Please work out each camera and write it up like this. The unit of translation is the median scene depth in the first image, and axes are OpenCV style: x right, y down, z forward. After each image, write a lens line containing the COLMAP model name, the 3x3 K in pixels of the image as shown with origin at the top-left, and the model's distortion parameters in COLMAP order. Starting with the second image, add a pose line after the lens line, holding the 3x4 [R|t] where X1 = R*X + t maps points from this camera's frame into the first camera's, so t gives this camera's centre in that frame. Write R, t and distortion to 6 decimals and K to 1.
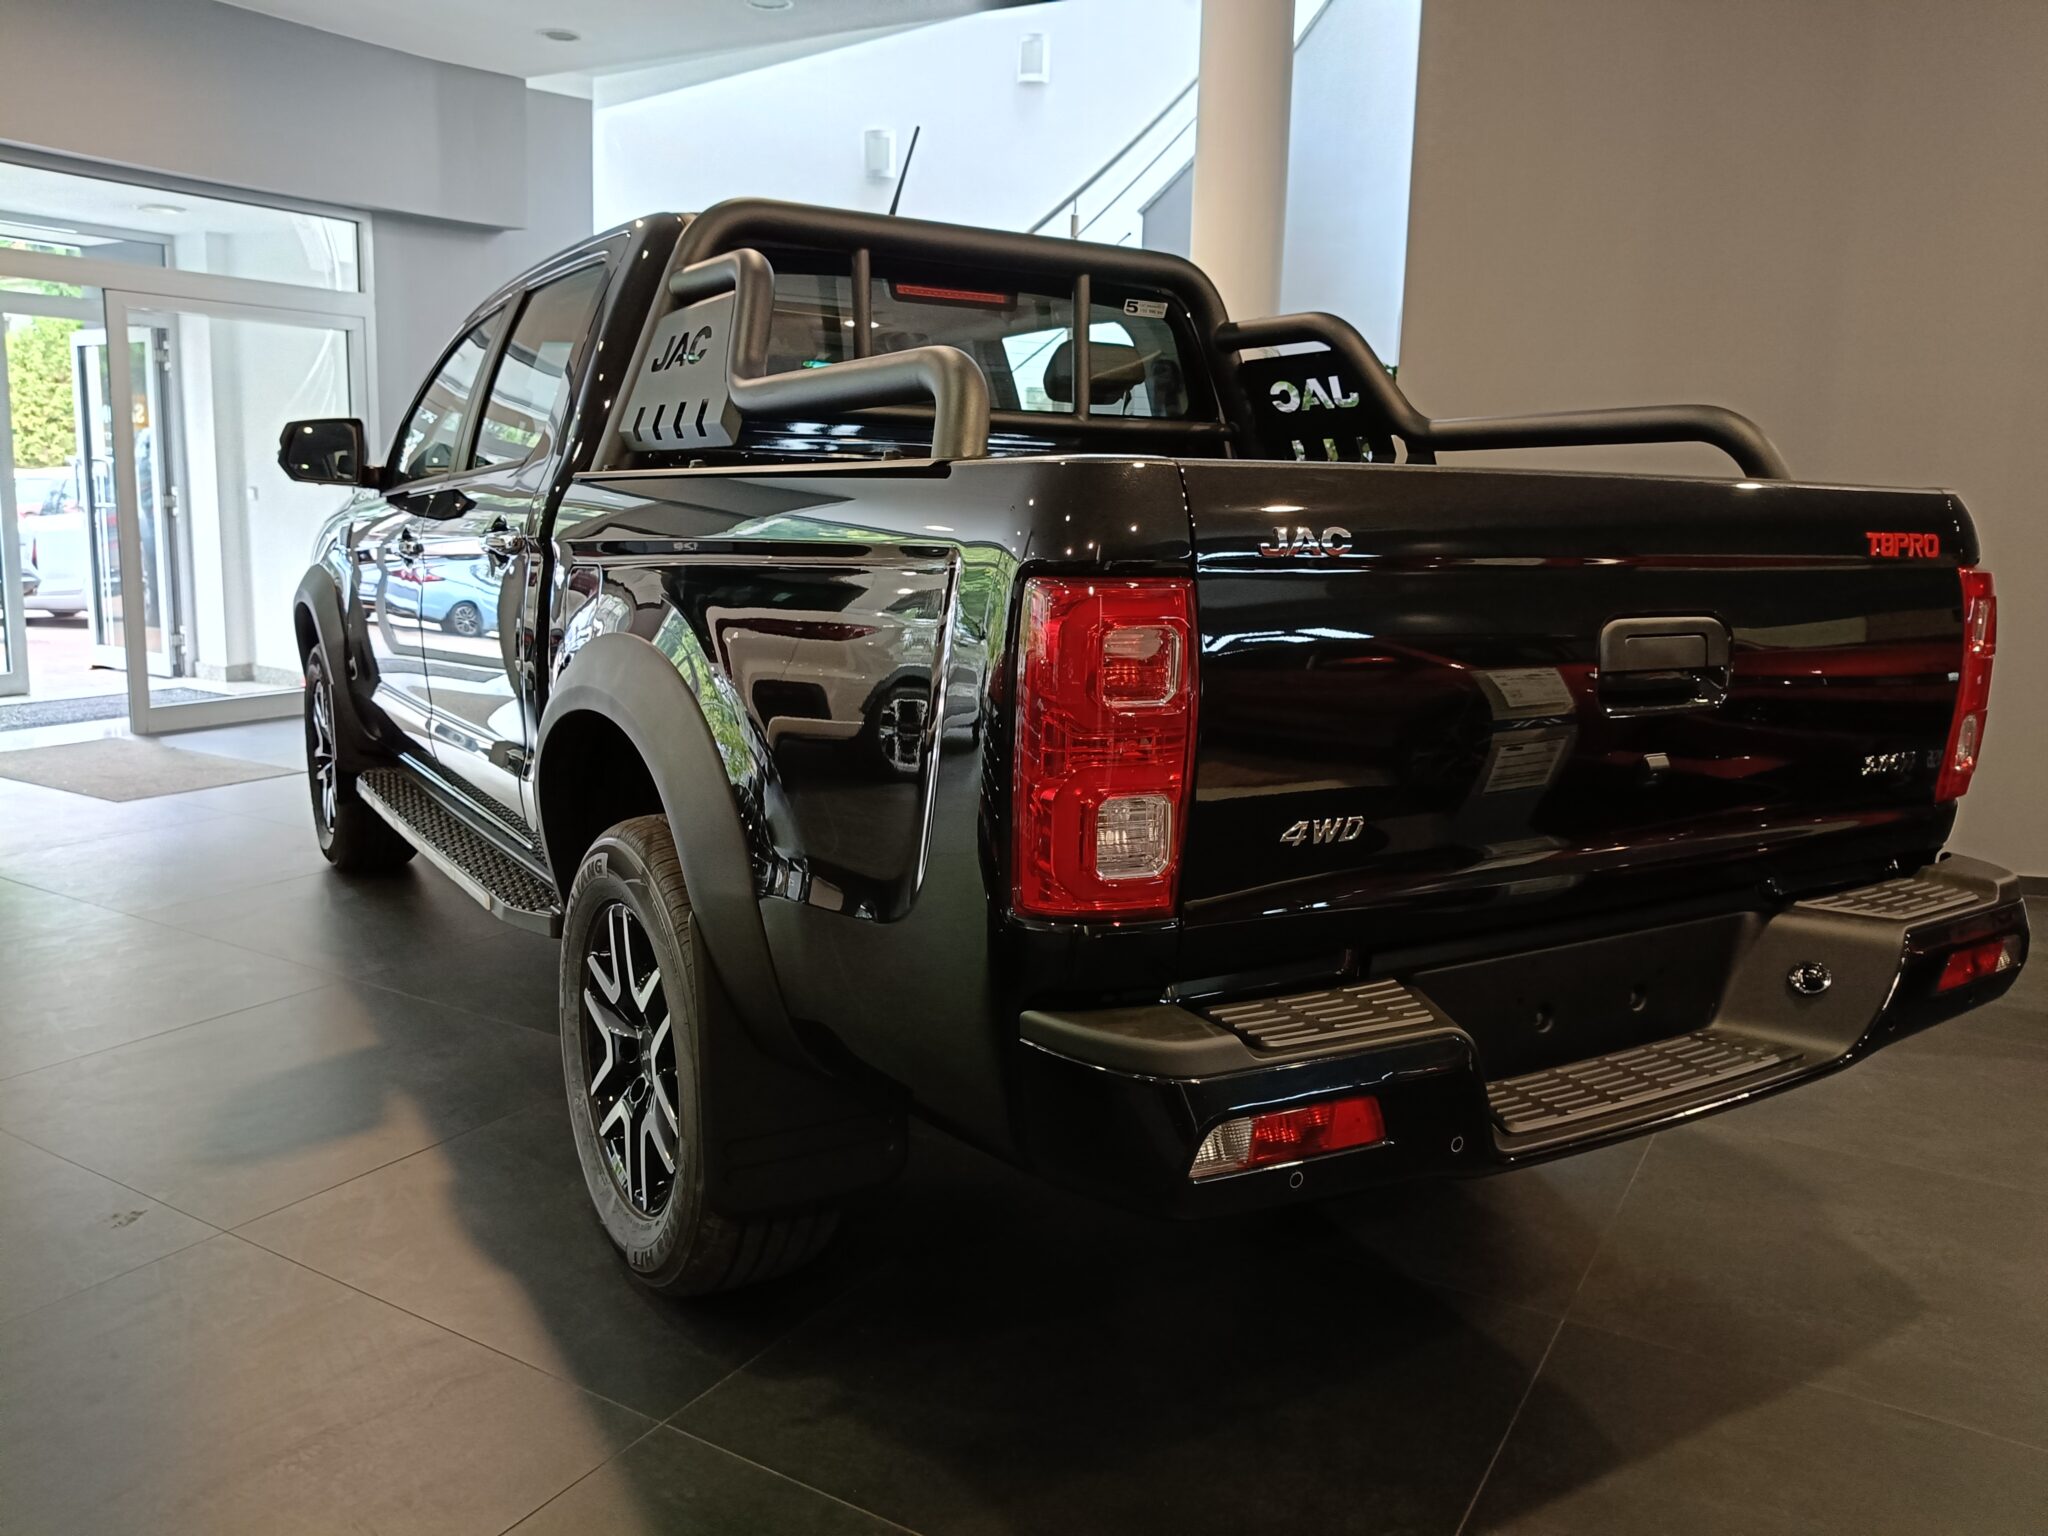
lens RADIAL K [[1584.1, 0, 1008.0], [0, 1584.1, 771.4], [0, 0, 1]] dist [-0.005354, -0.052824]
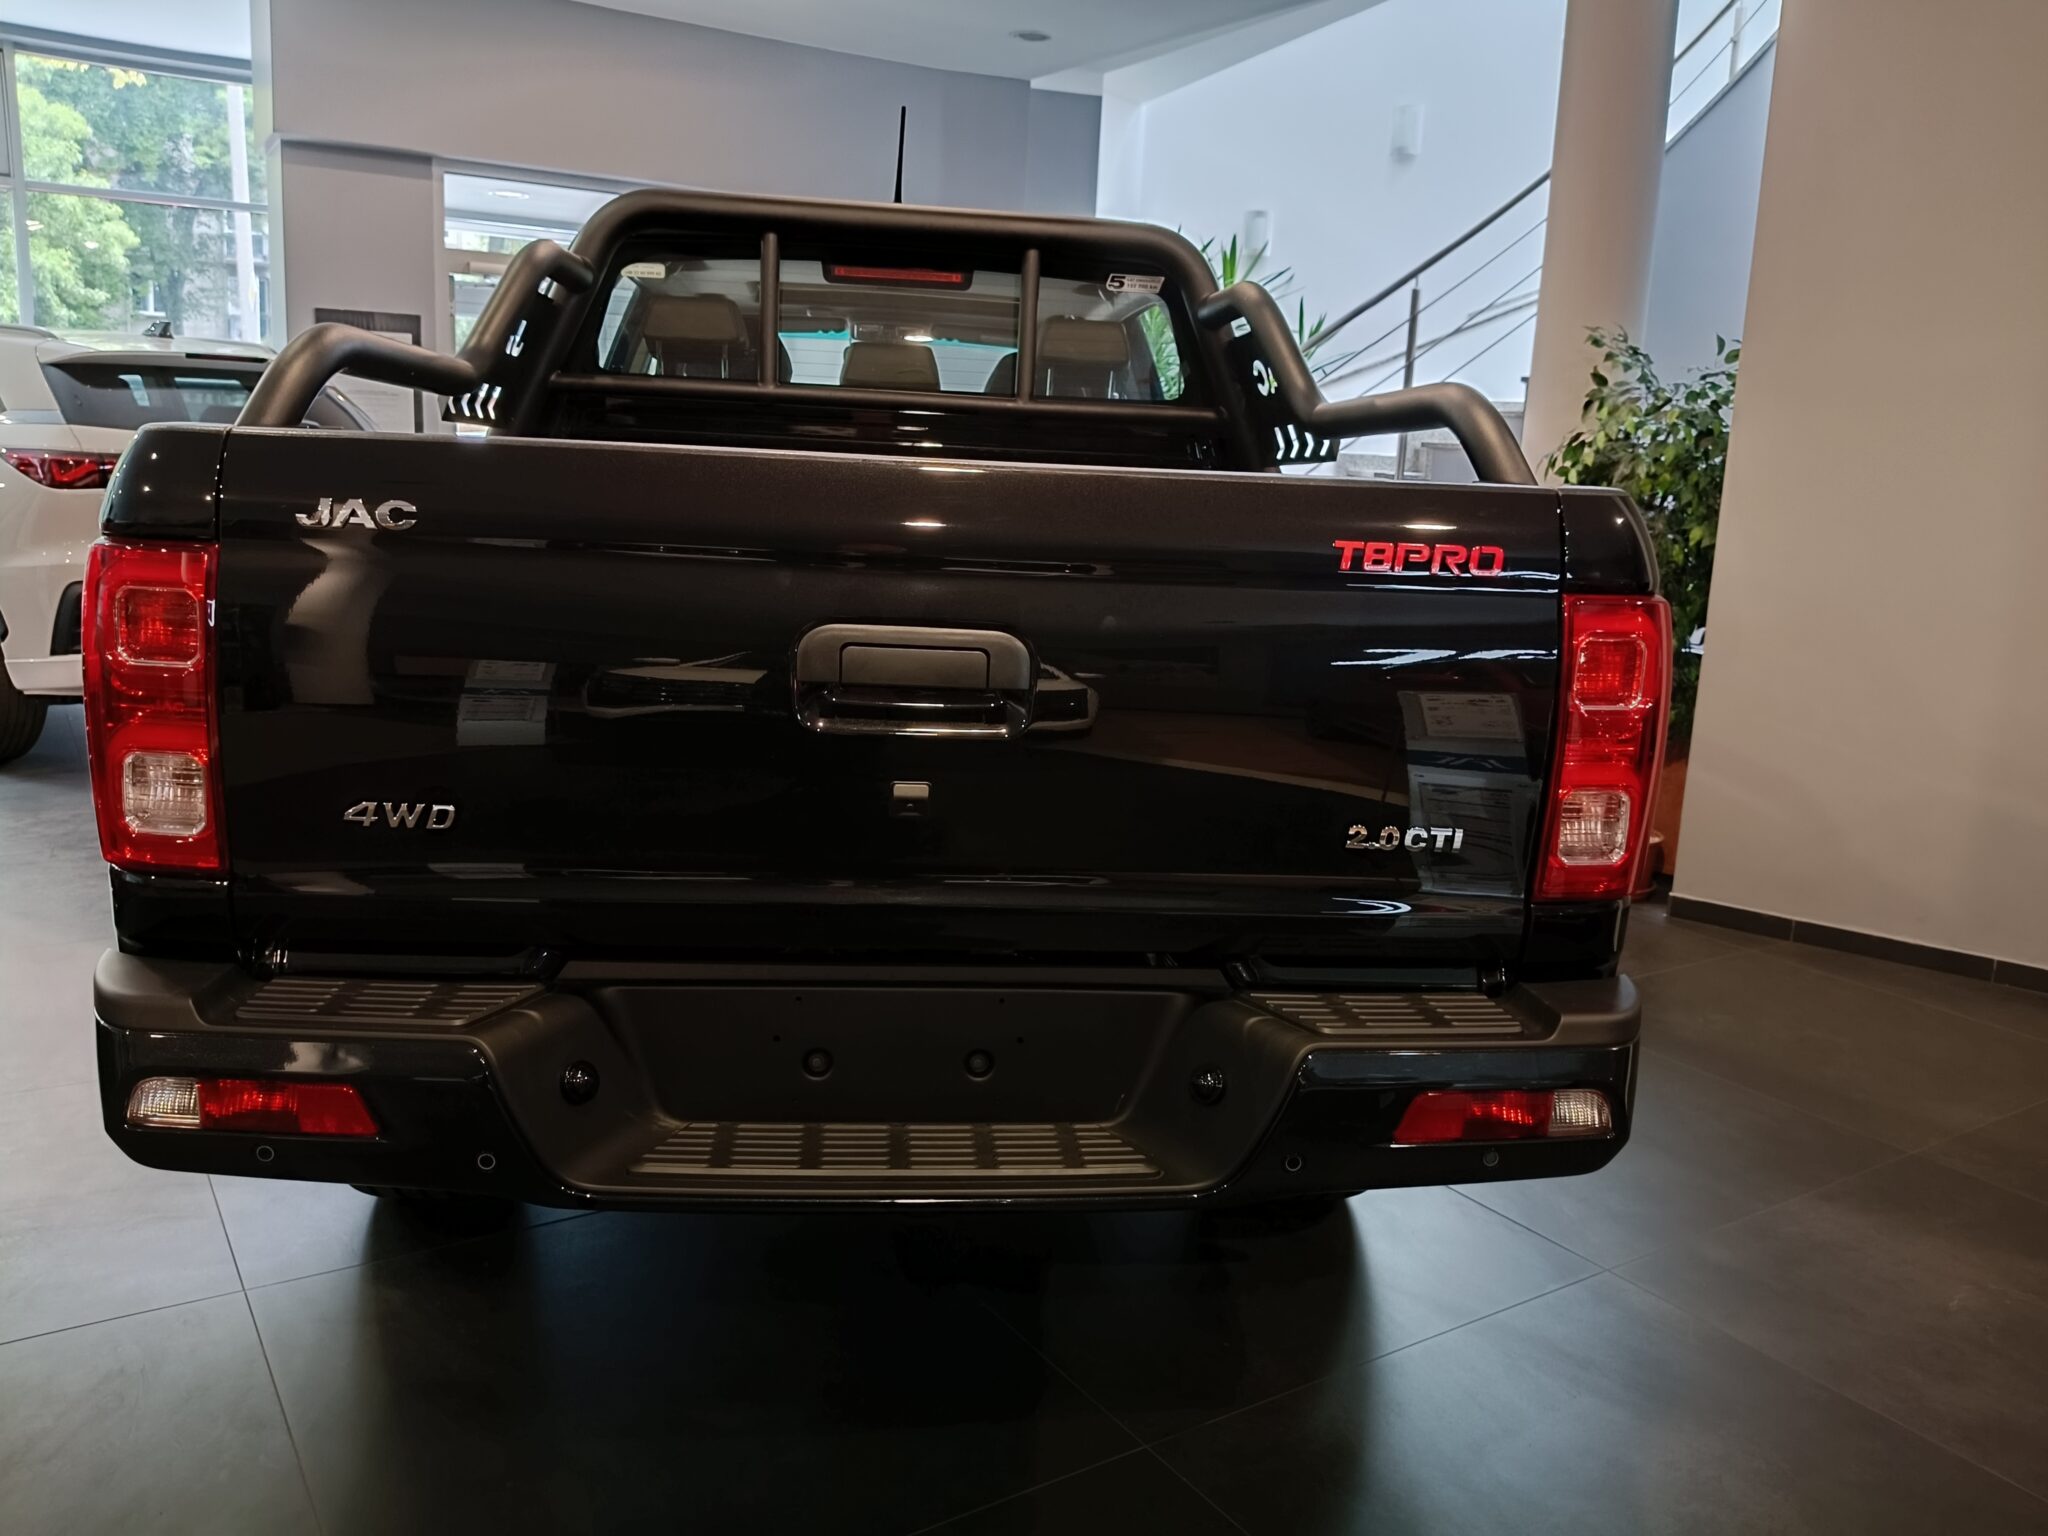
lens RADIAL K [[1575.9, 0, 1023.9], [0, 1575.9, 769.2], [0, 0, 1]] dist [-0.002194, -0.057232]
pose [[0.903849, 0.099071, -0.416224, 0.573026], [-0.096809, 0.994948, 0.026596, -0.032139], [0.416756, 0.016255, 0.908873, 0.171631]]
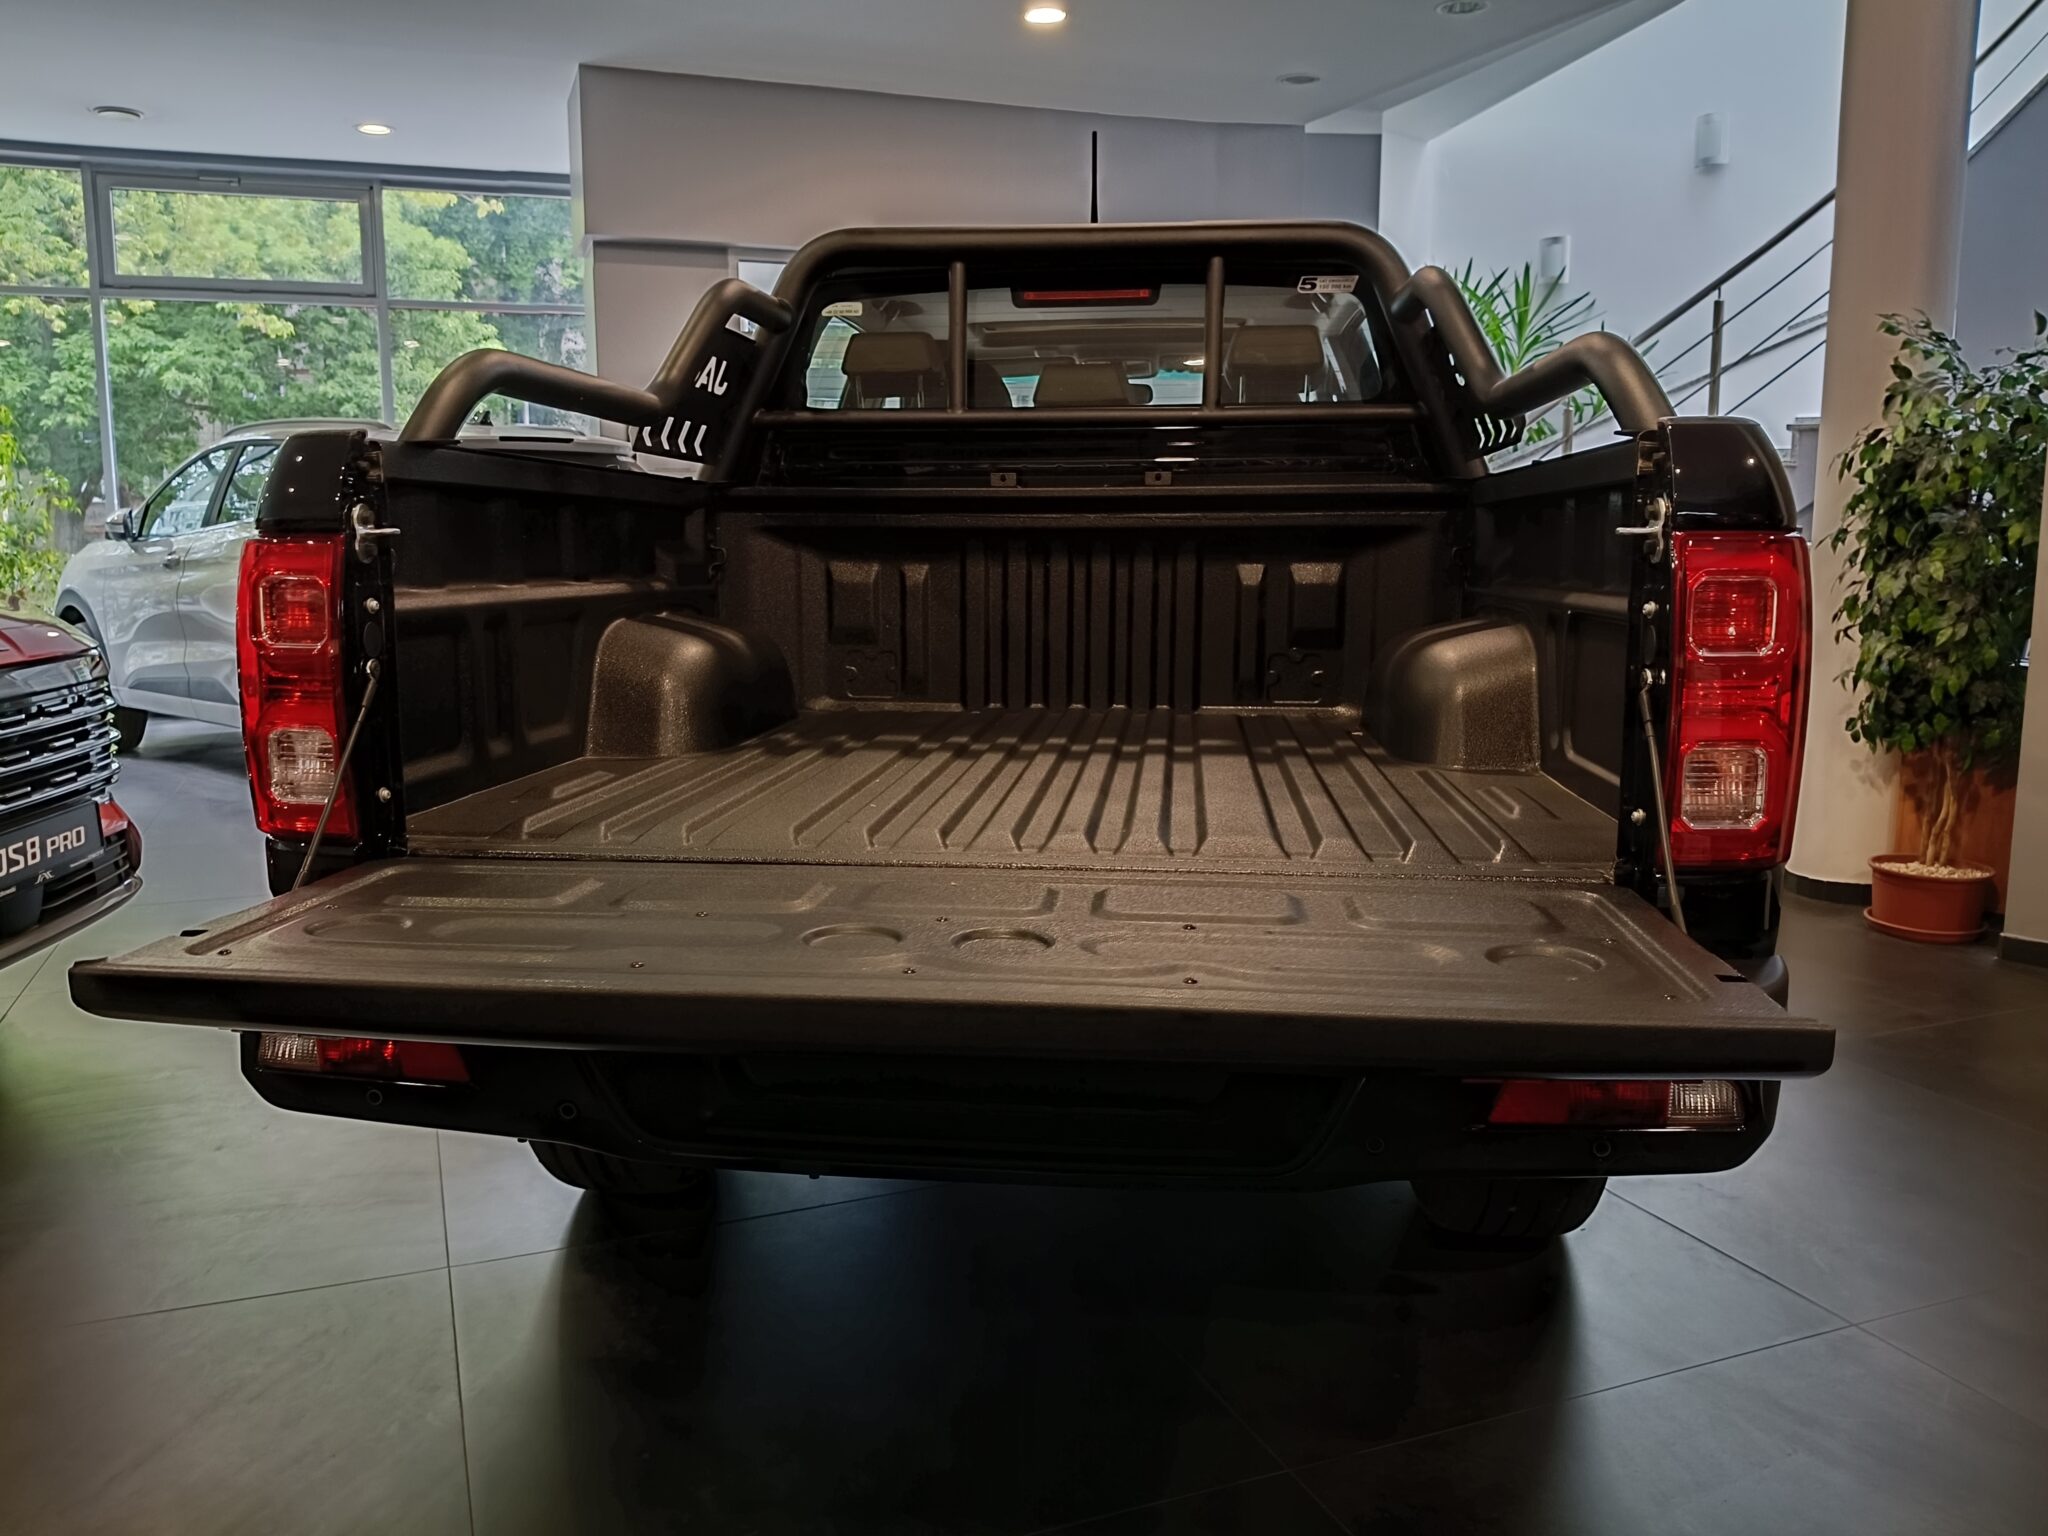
lens RADIAL K [[1584.1, 0, 1008.0], [0, 1584.1, 771.4], [0, 0, 1]] dist [-0.005354, -0.052824]
pose [[0.794044, 0.067433, -0.604108, 0.658937], [-0.082319, 0.996601, 0.003044, -0.000434], [0.602260, 0.047312, 0.796897, 0.227529]]
